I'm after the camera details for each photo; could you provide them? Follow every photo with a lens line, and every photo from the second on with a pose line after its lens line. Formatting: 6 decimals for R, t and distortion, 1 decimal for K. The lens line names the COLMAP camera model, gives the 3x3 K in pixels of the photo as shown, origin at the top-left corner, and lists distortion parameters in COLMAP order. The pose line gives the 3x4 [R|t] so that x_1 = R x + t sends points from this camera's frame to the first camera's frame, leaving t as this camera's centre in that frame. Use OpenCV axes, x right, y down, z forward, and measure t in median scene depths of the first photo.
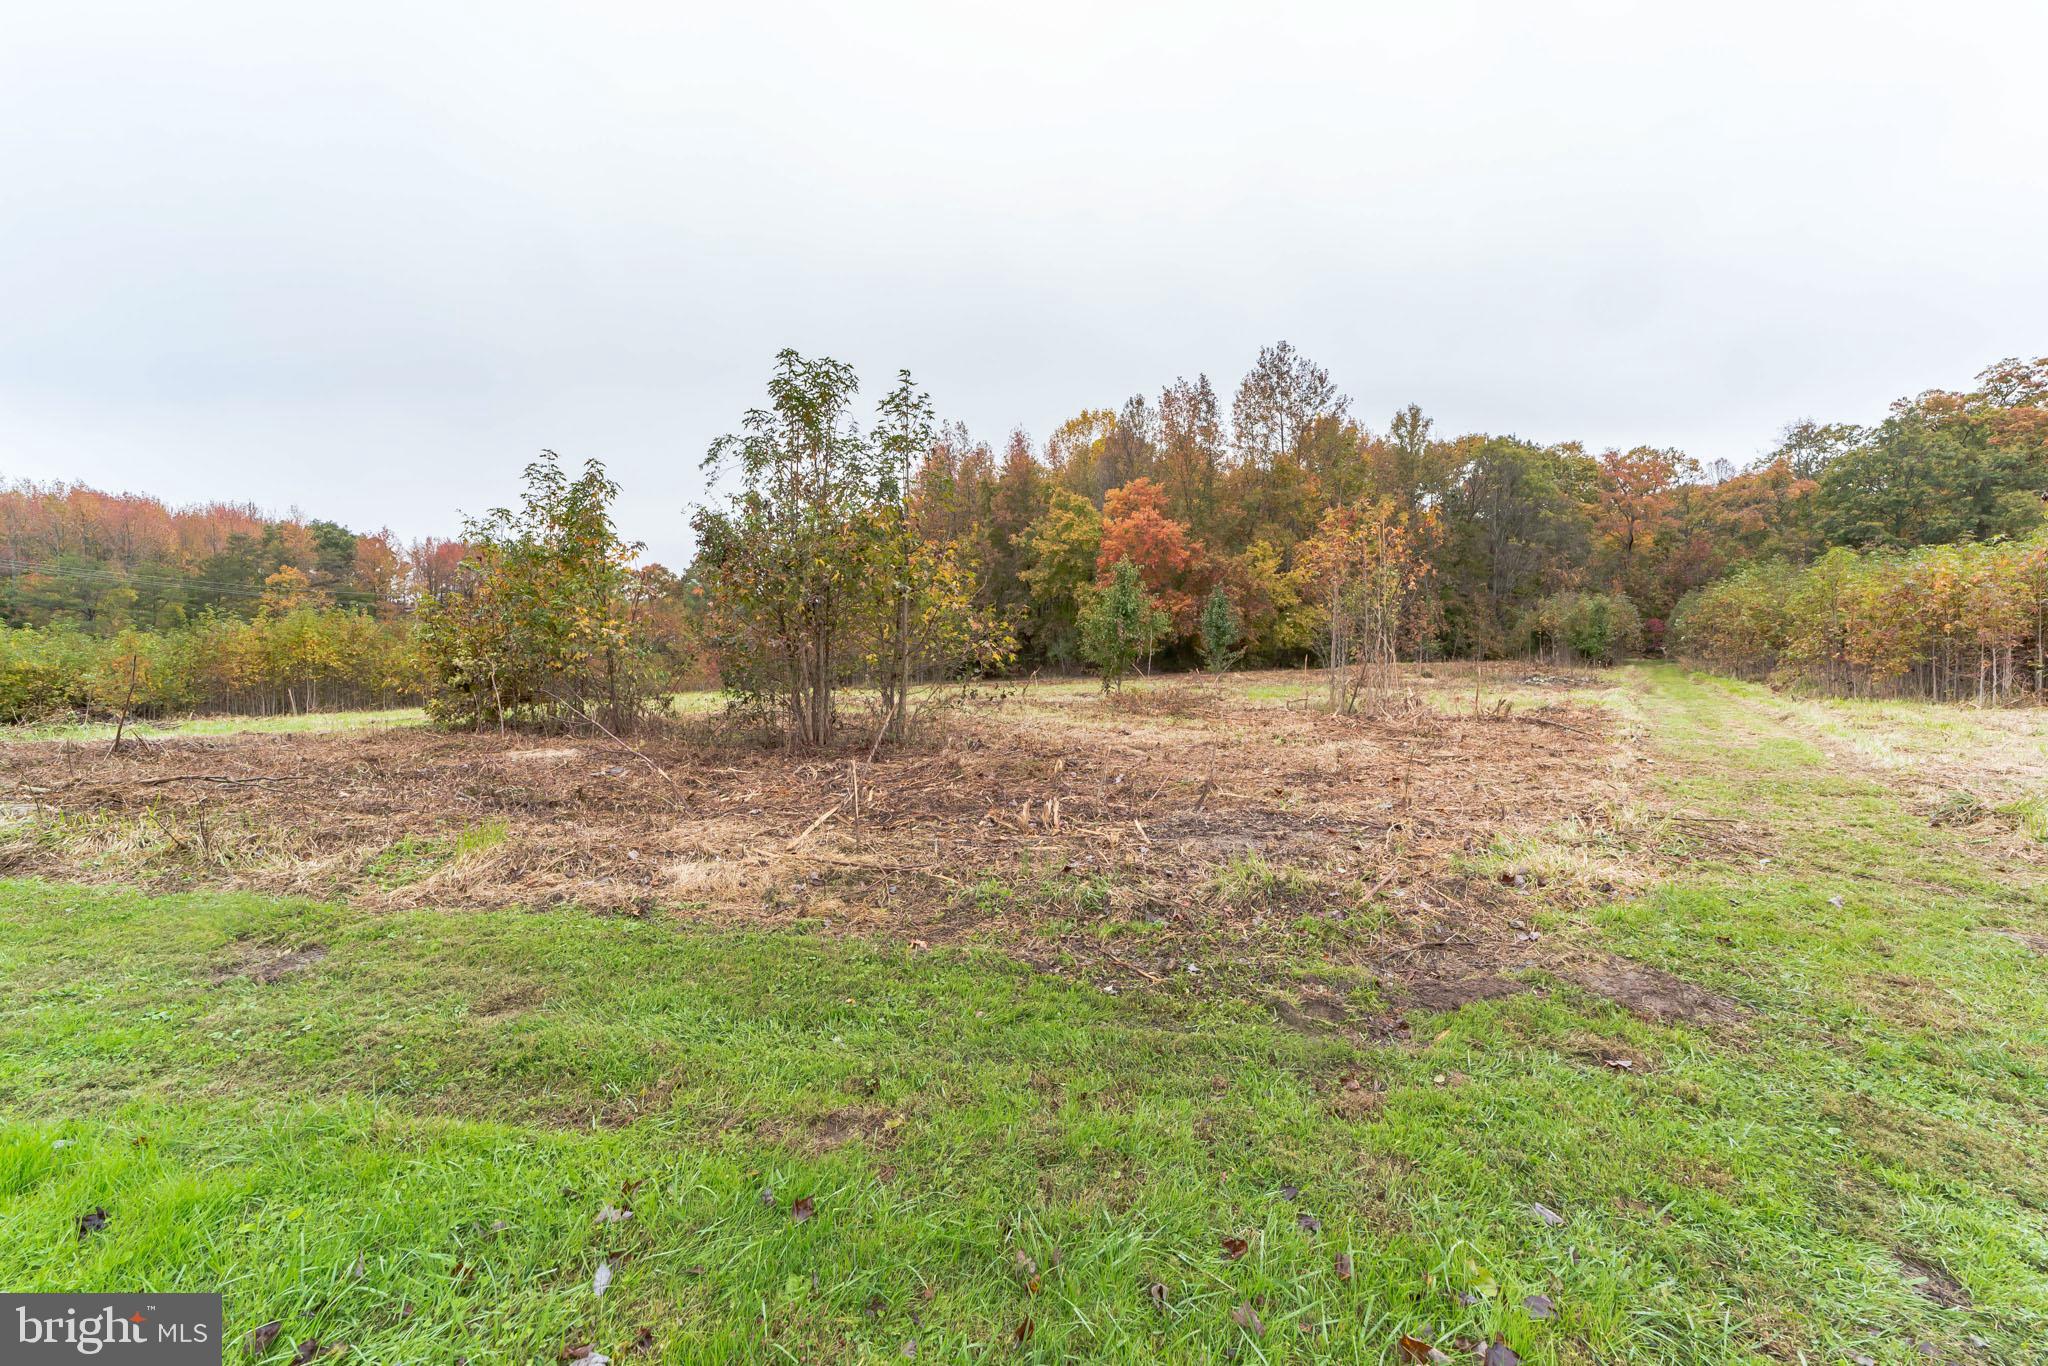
lens RADIAL K [[781.1, 0, 1023.1], [0, 781.1, 687.1], [0, 0, 1]] dist [-0.006368, 0.000412]
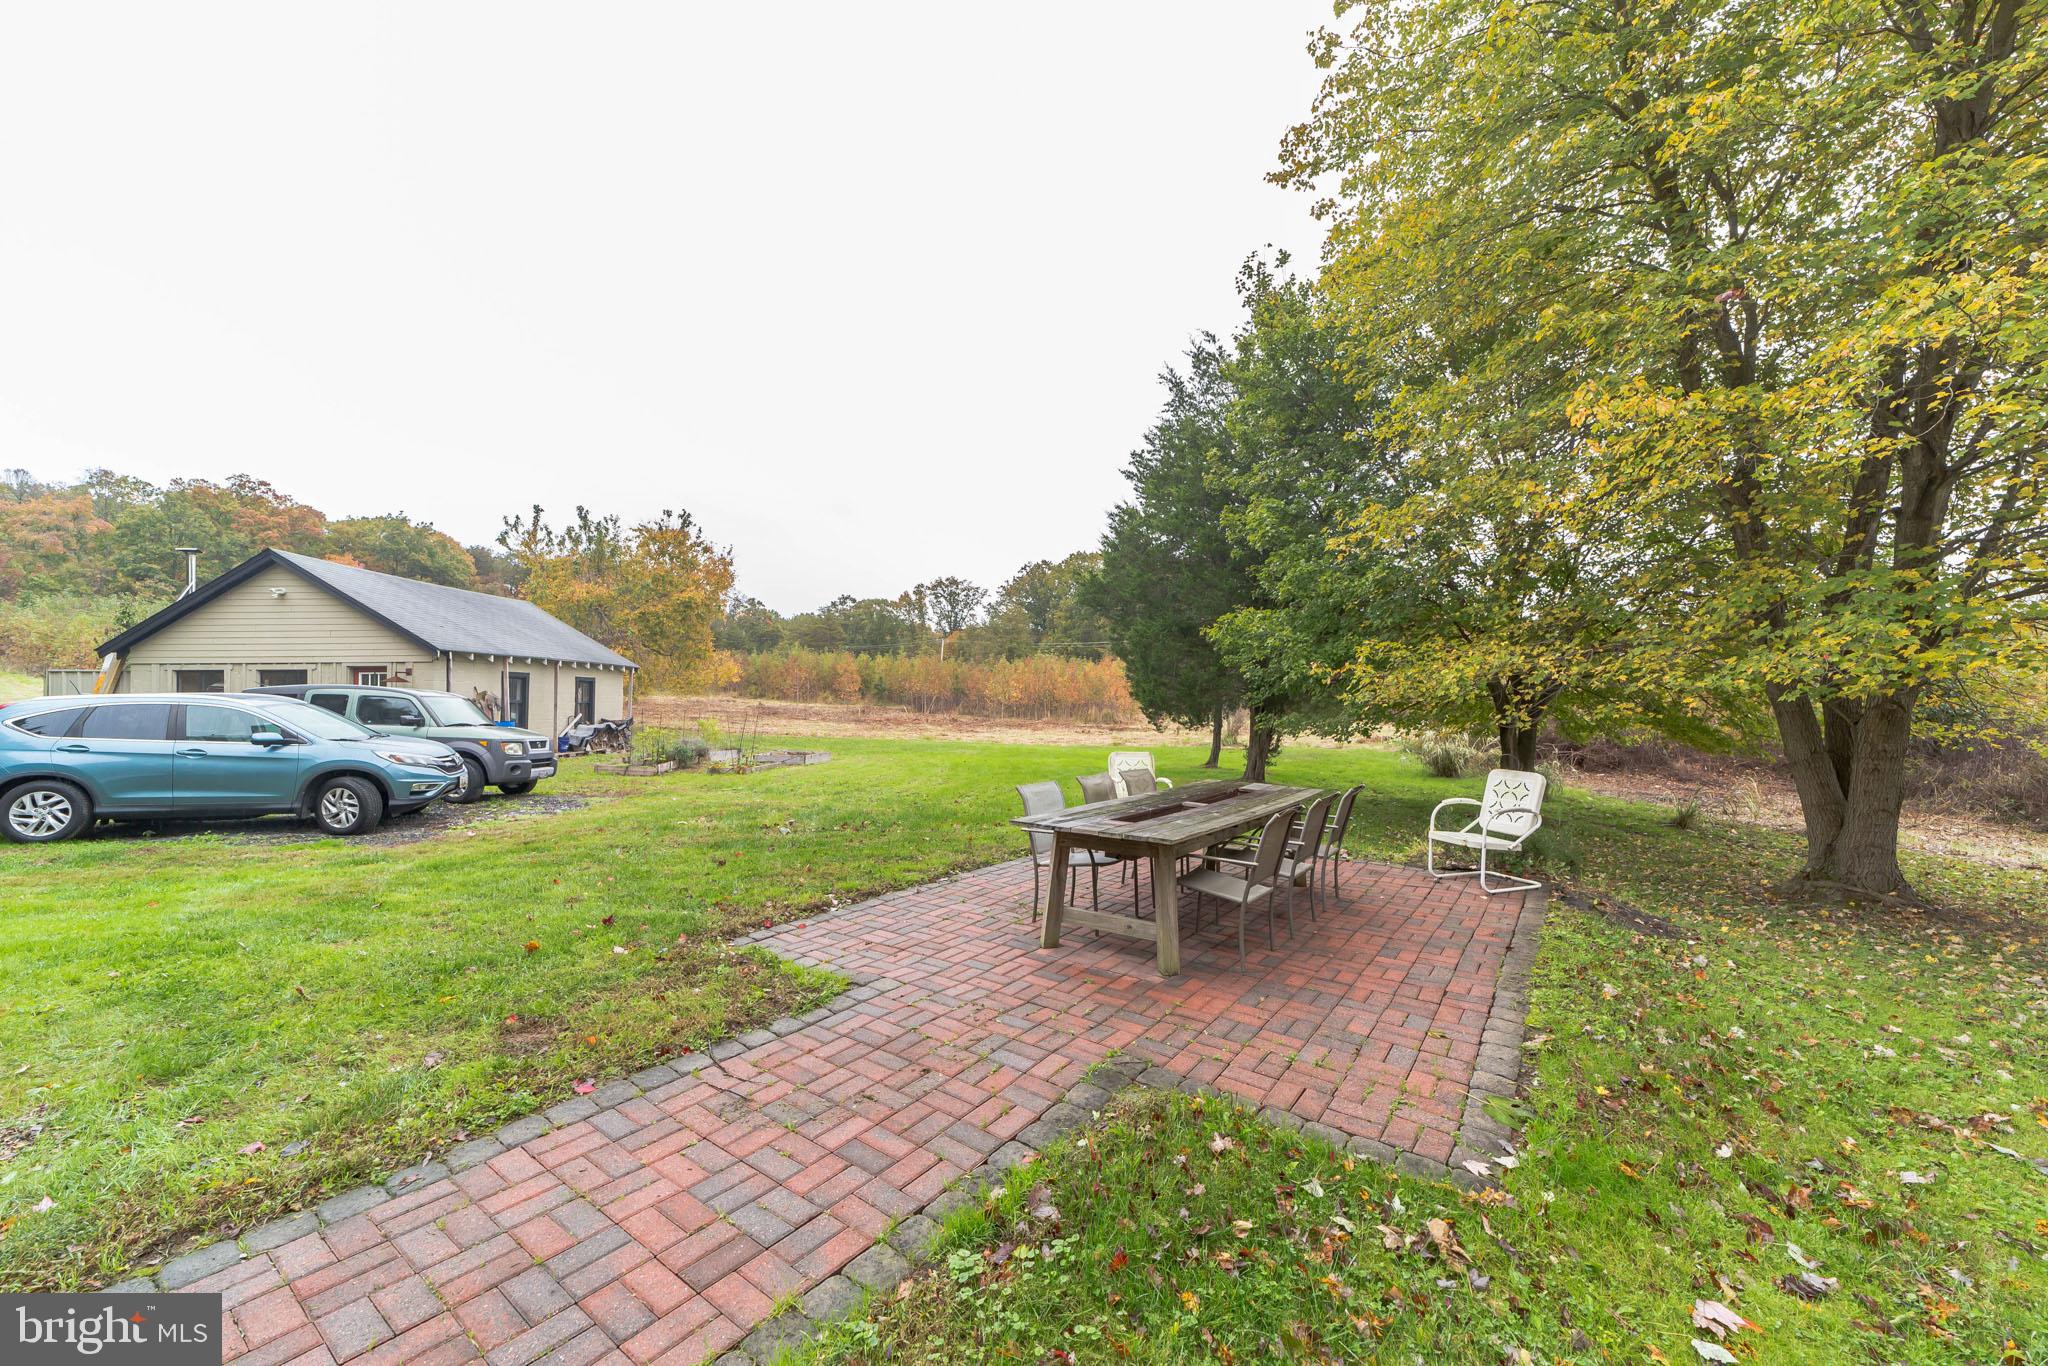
lens RADIAL K [[781.1, 0, 1022.5], [0, 781.1, 687.3], [0, 0, 1]] dist [-0.006368, 0.000412]
pose [[-0.071141, 0.002395, 0.997463, -0.364899], [-0.002060, 0.999995, -0.002548, 0.005406], [-0.997464, -0.002236, -0.071136, -0.415954]]
